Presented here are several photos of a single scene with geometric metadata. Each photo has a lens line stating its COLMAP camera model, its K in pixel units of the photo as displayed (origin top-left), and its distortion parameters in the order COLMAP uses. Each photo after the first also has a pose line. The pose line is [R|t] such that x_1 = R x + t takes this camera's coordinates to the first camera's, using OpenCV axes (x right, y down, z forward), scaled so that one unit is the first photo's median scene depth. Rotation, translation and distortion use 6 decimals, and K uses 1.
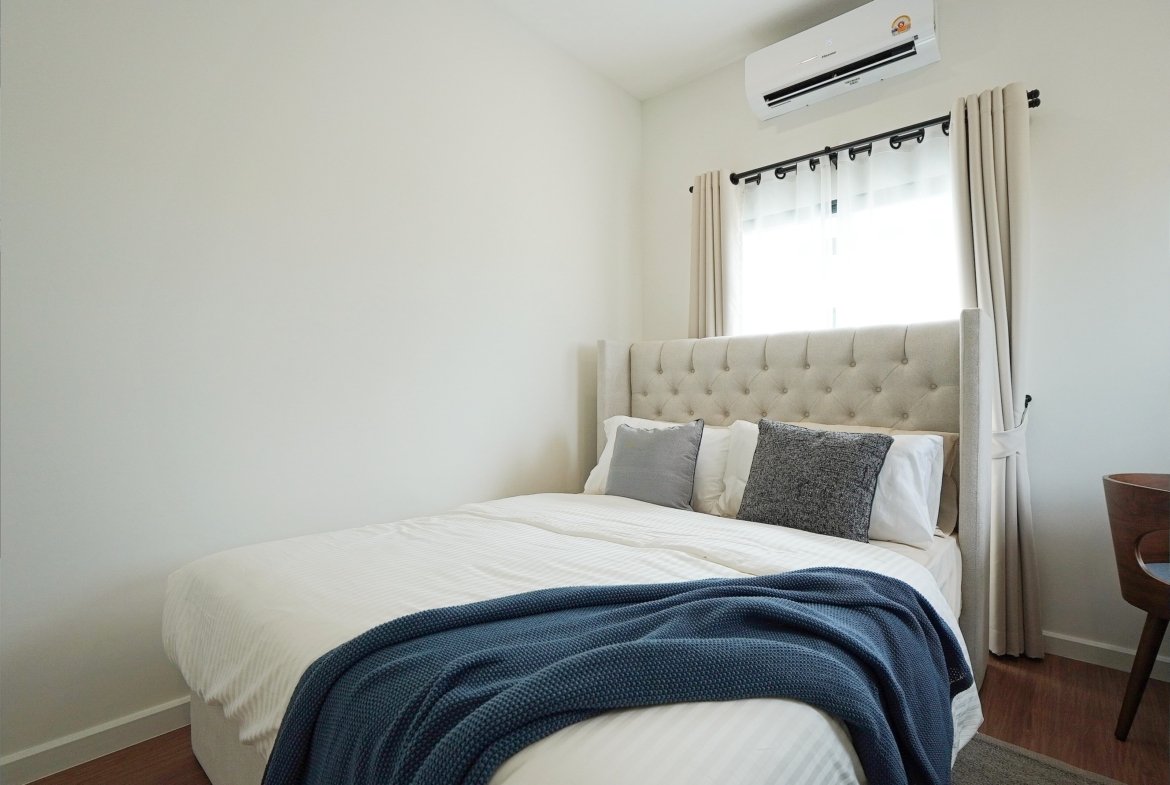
lens RADIAL K [[554.0, 0, 583.9], [0, 554.0, 396.6], [0, 0, 1]] dist [-0.020337, 0.001470]
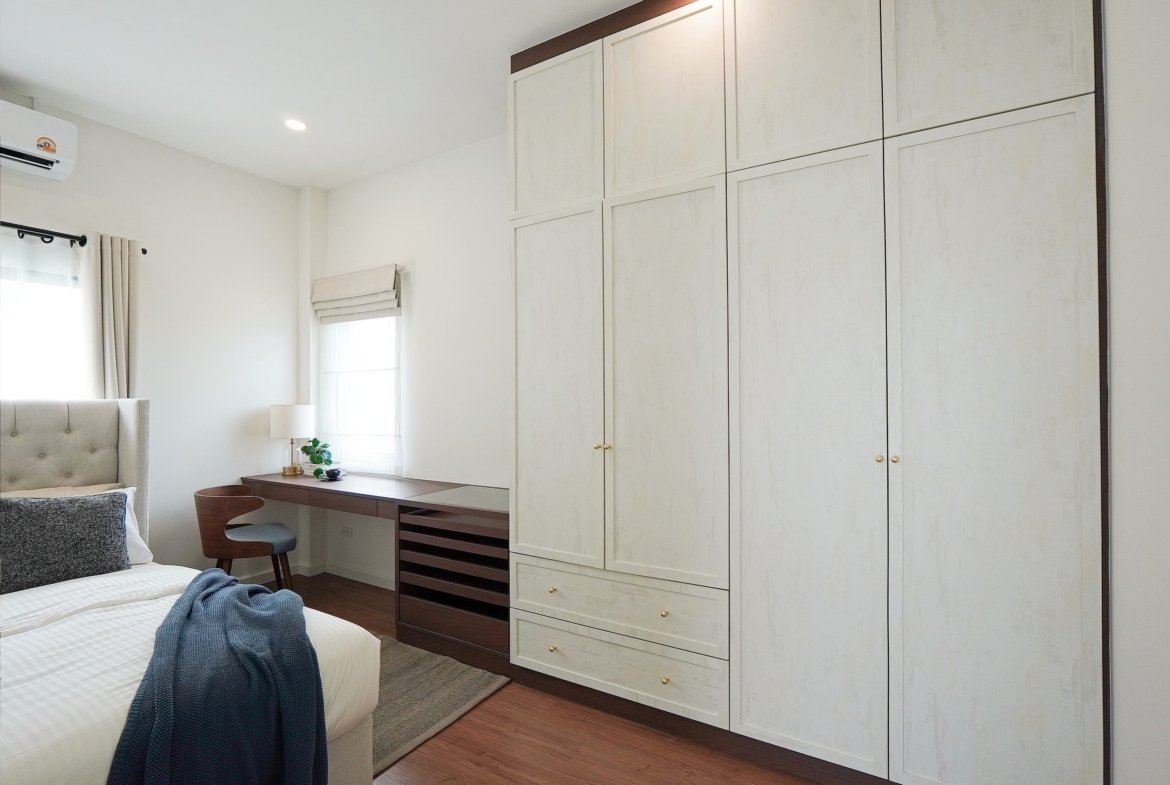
lens RADIAL K [[554.0, 0, 583.7], [0, 554.0, 395.1], [0, 0, 1]] dist [-0.020337, 0.001470]
pose [[-0.193162, 0.004543, 0.981156, -0.875917], [-0.001579, 0.999987, -0.004941, -0.144916], [-0.981166, -0.002503, -0.193153, 0.086528]]
